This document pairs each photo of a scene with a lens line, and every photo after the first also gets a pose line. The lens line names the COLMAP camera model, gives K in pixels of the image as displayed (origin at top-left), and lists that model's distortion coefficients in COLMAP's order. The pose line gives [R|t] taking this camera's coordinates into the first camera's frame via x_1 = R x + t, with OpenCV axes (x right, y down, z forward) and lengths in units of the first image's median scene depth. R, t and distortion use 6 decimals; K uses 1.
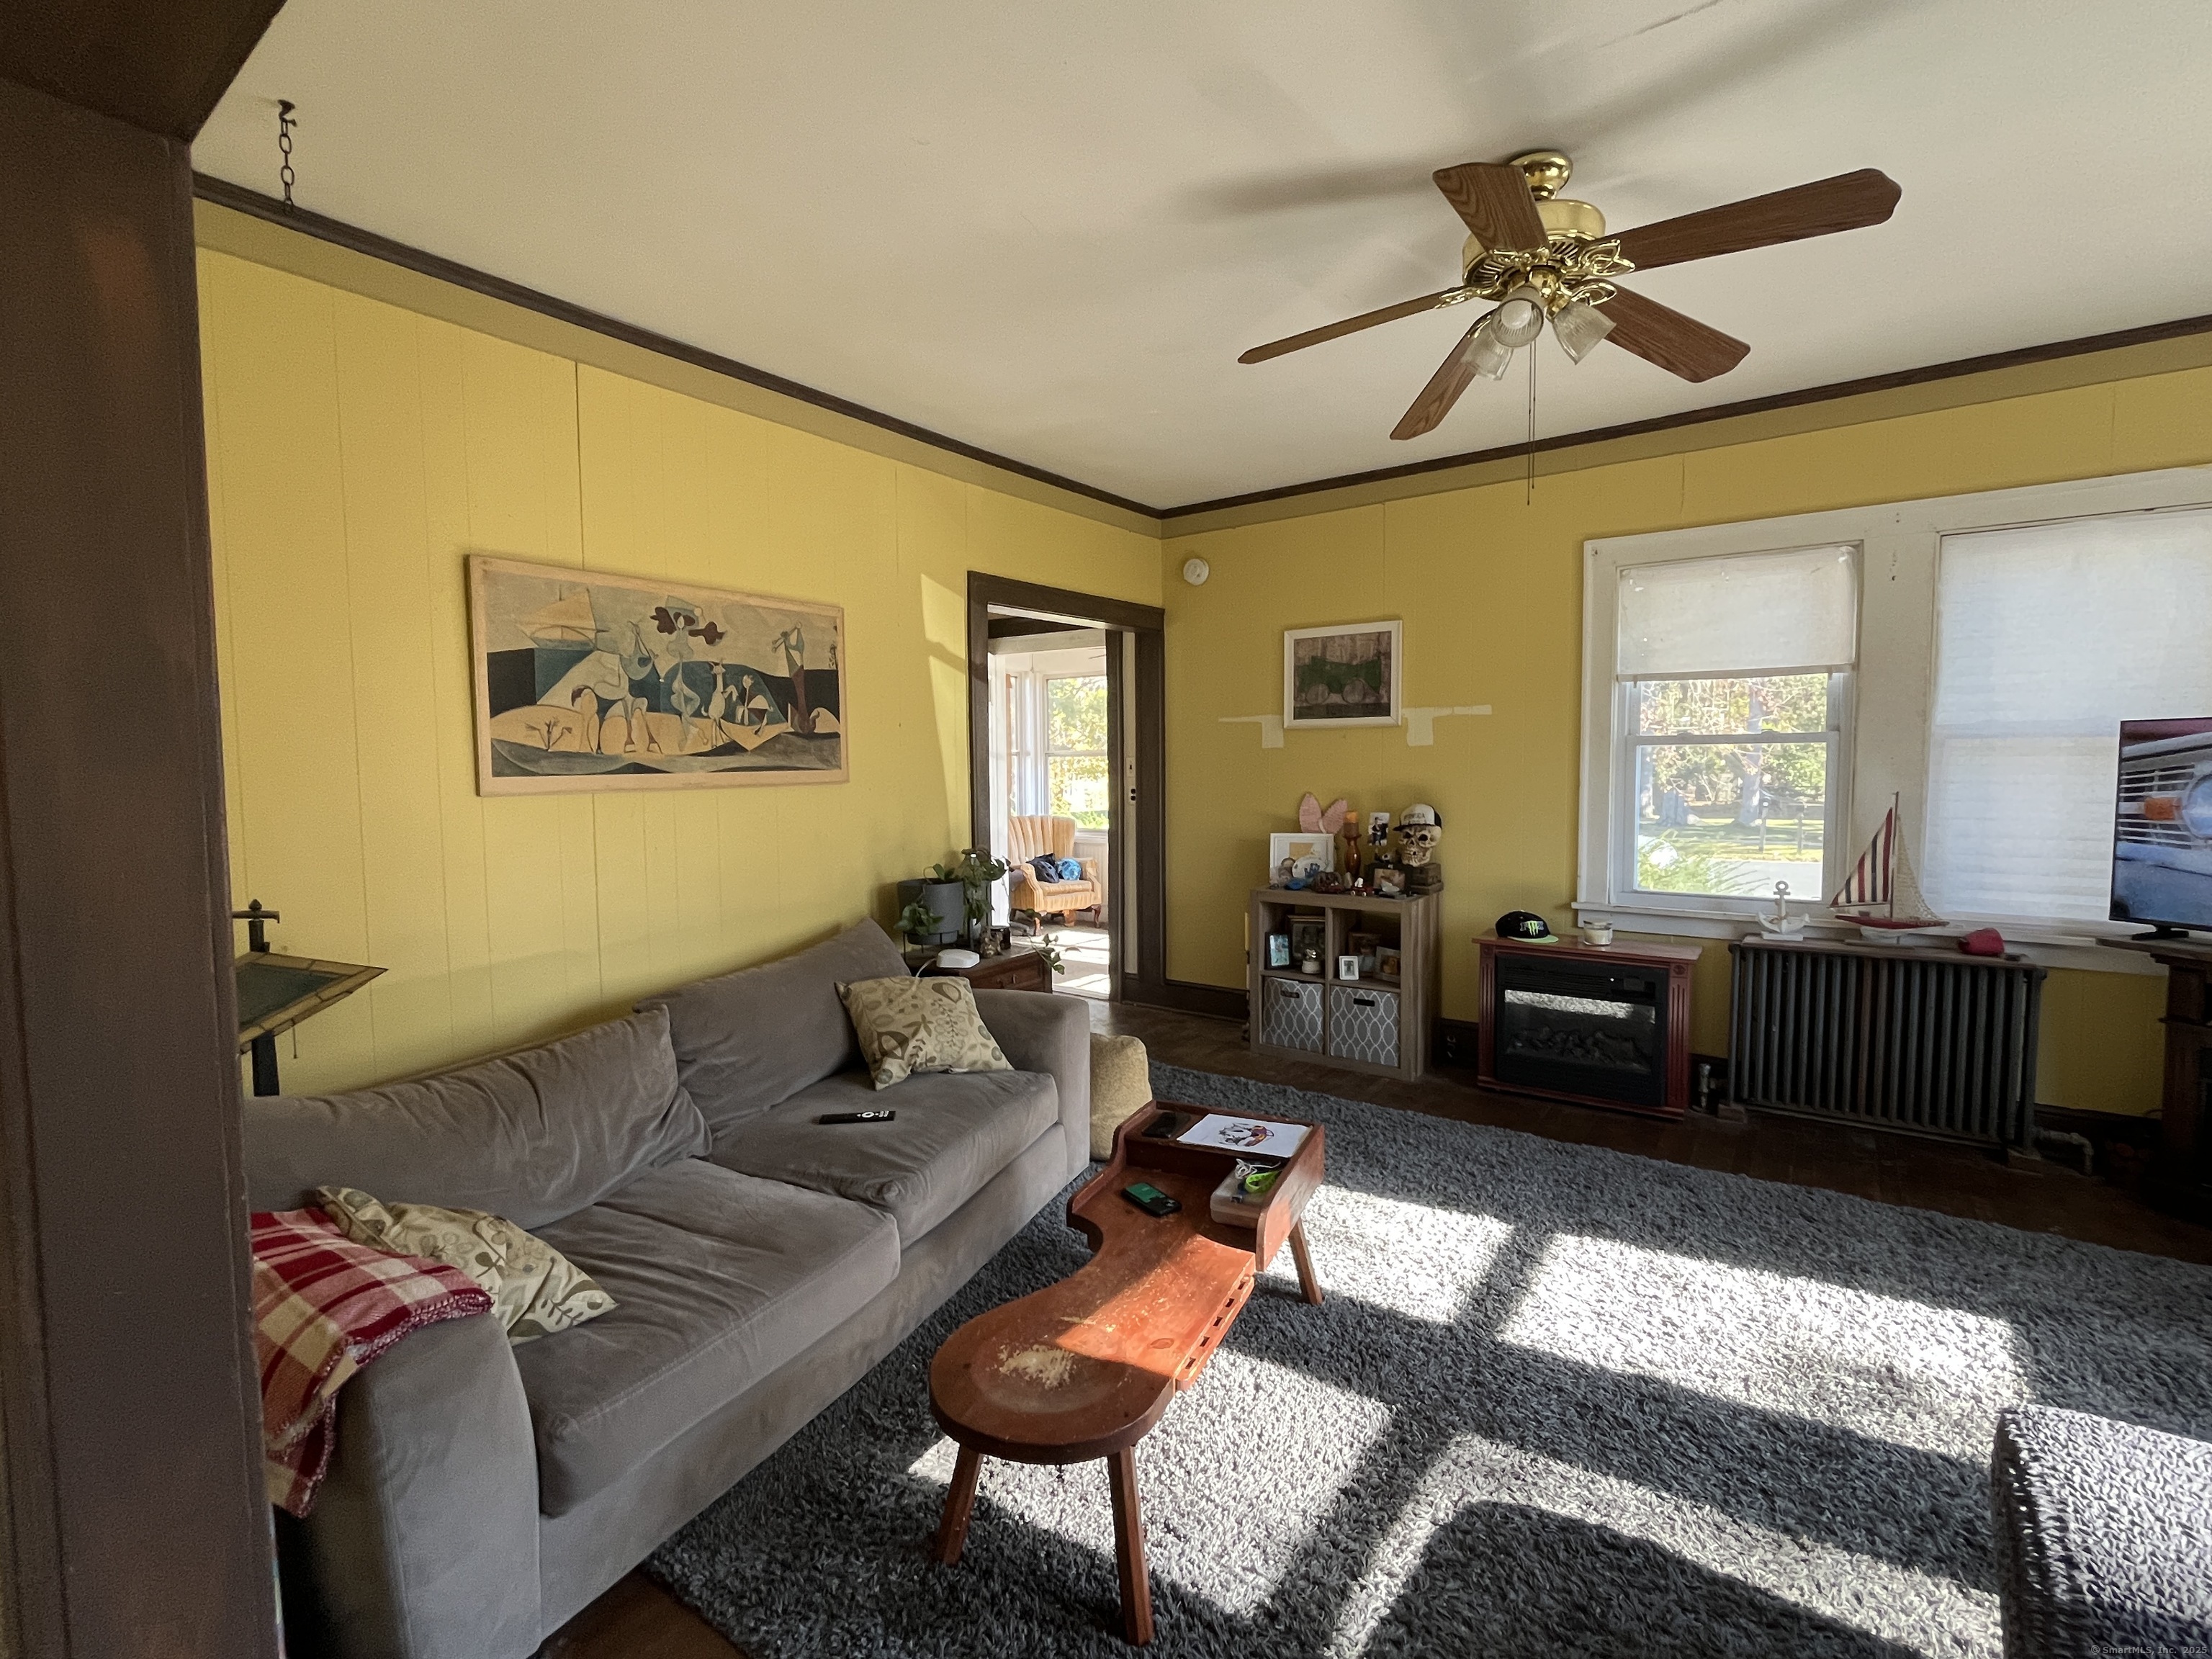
lens RADIAL K [[999.6, 0, 1103.7], [0, 999.6, 824.1], [0, 0, 1]] dist [-0.001641, -0.000798]
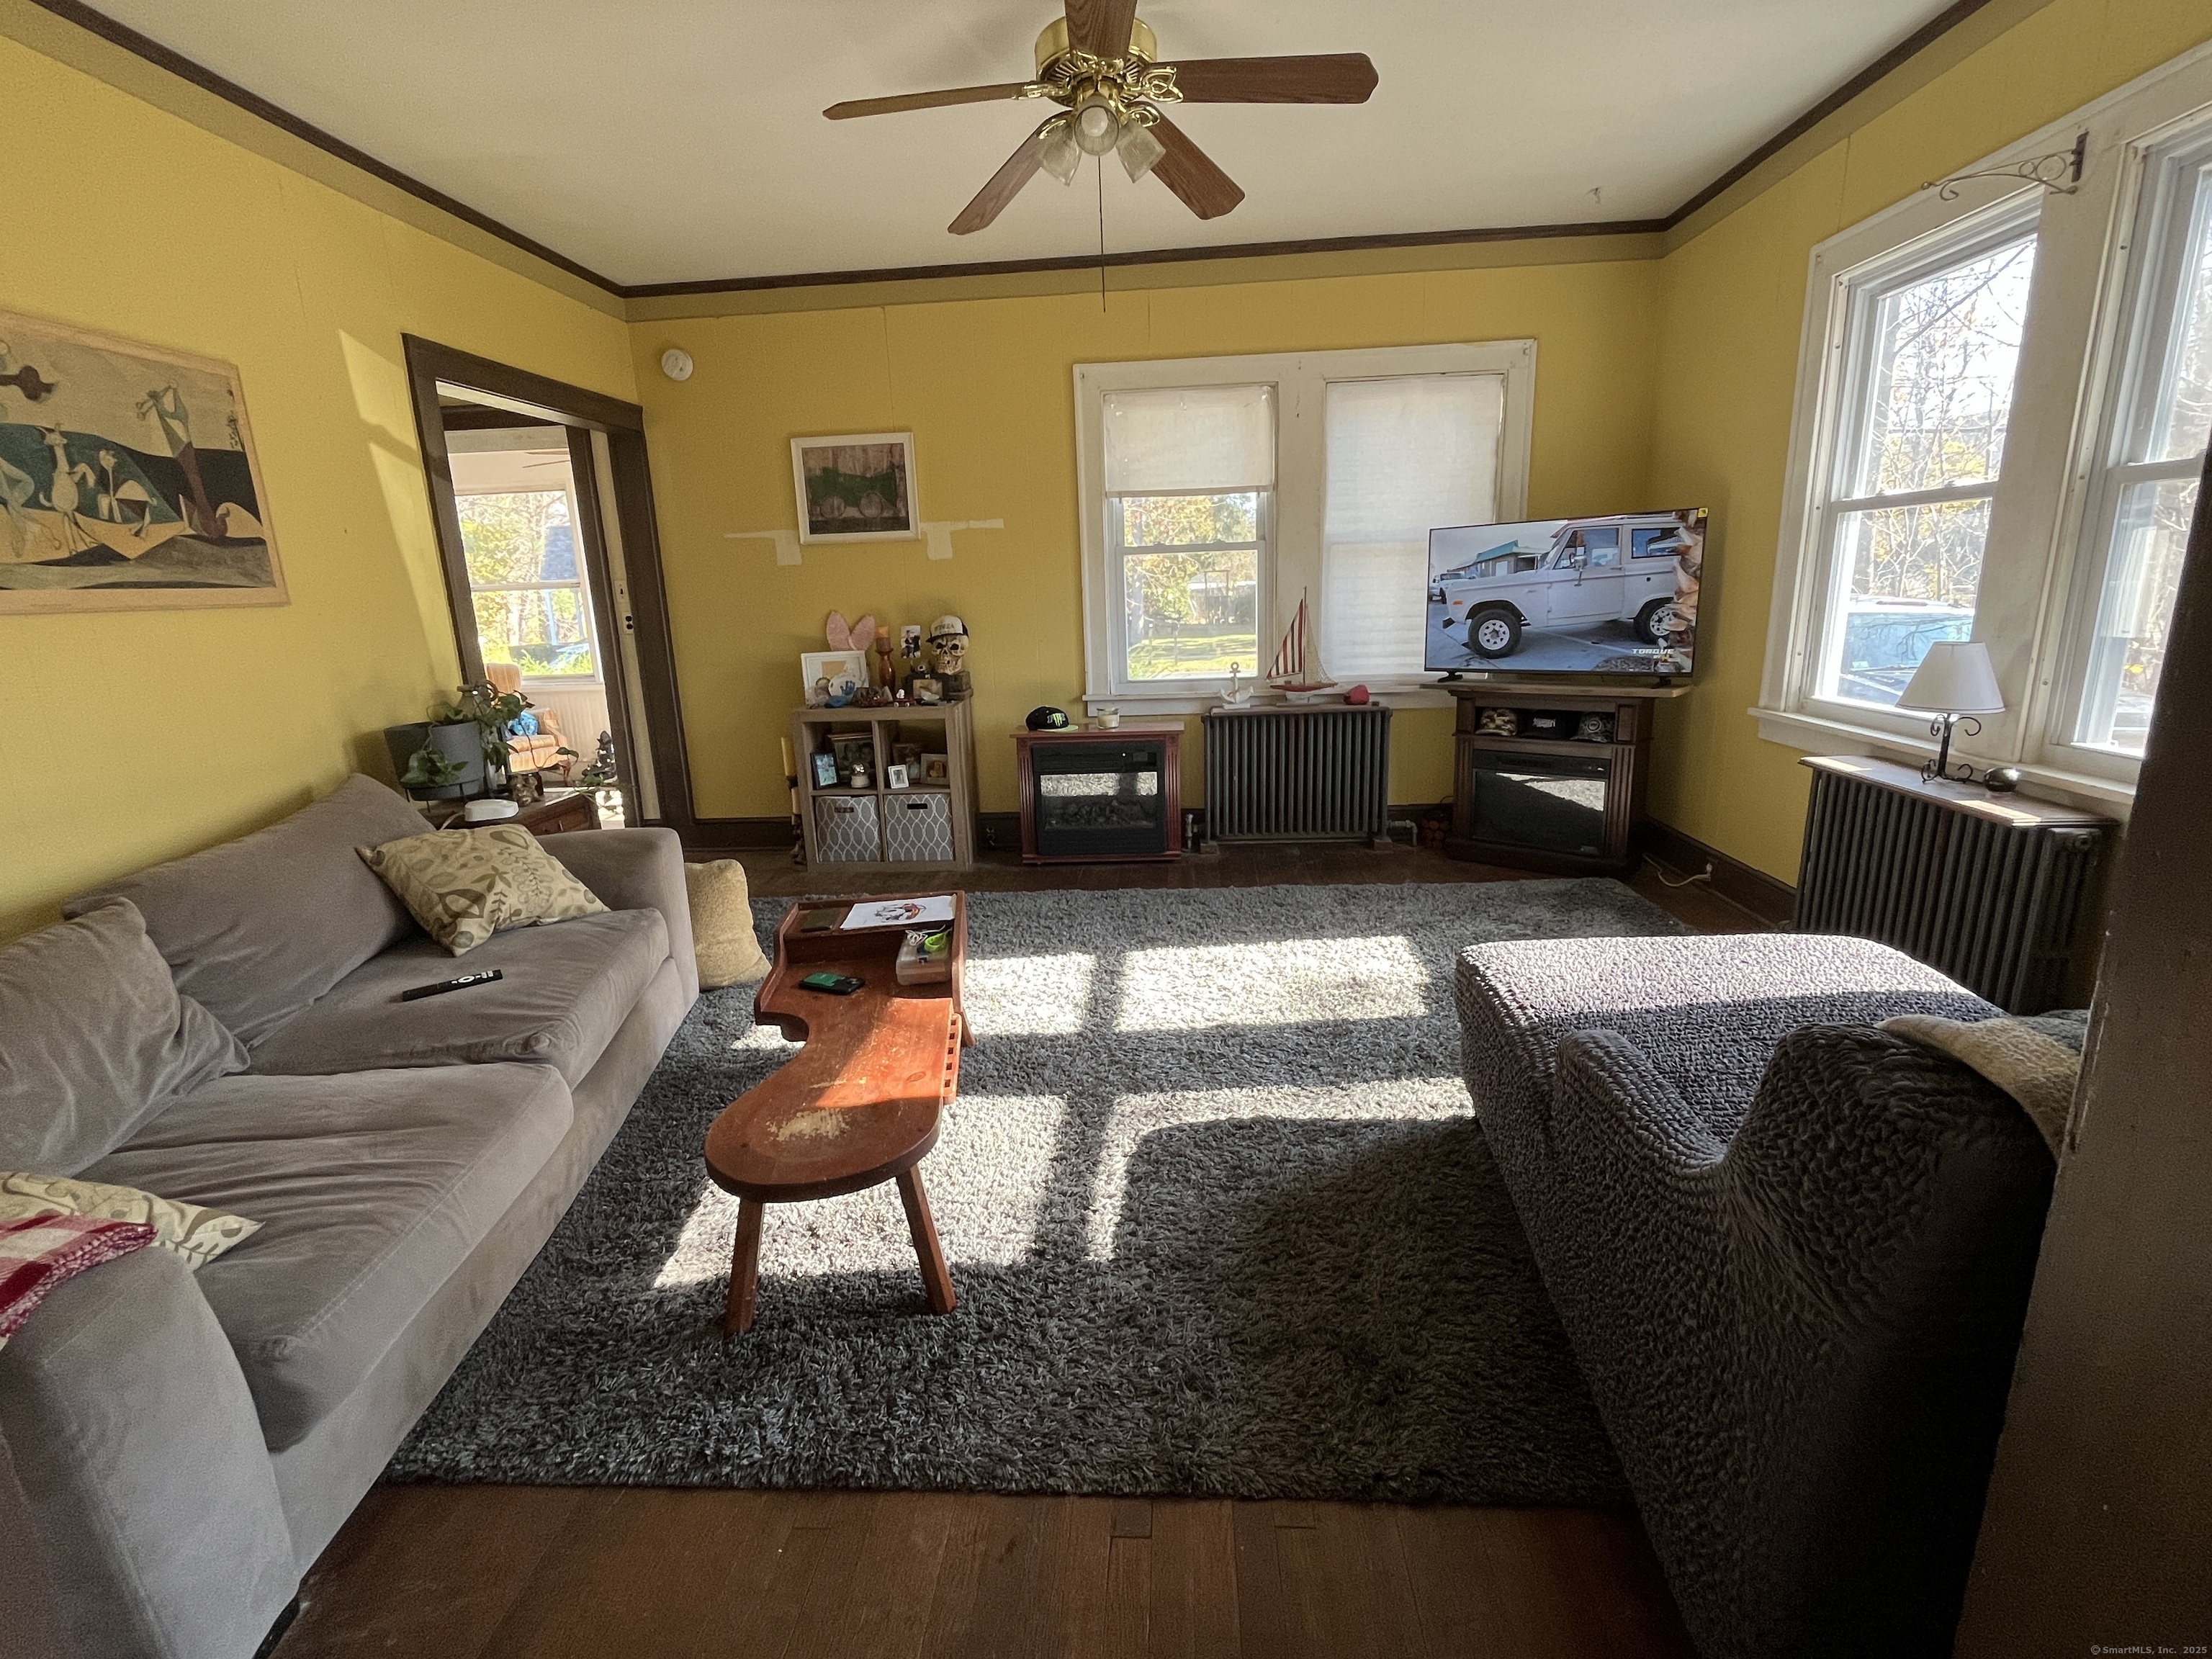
lens RADIAL K [[999.6, 0, 1103.7], [0, 999.6, 824.1], [0, 0, 1]] dist [-0.001641, -0.000798]
pose [[0.847926, -0.141929, 0.510761, -0.168786], [0.061935, 0.983418, 0.170449, 0.039827], [-0.526484, -0.112894, 0.842657, -0.005698]]
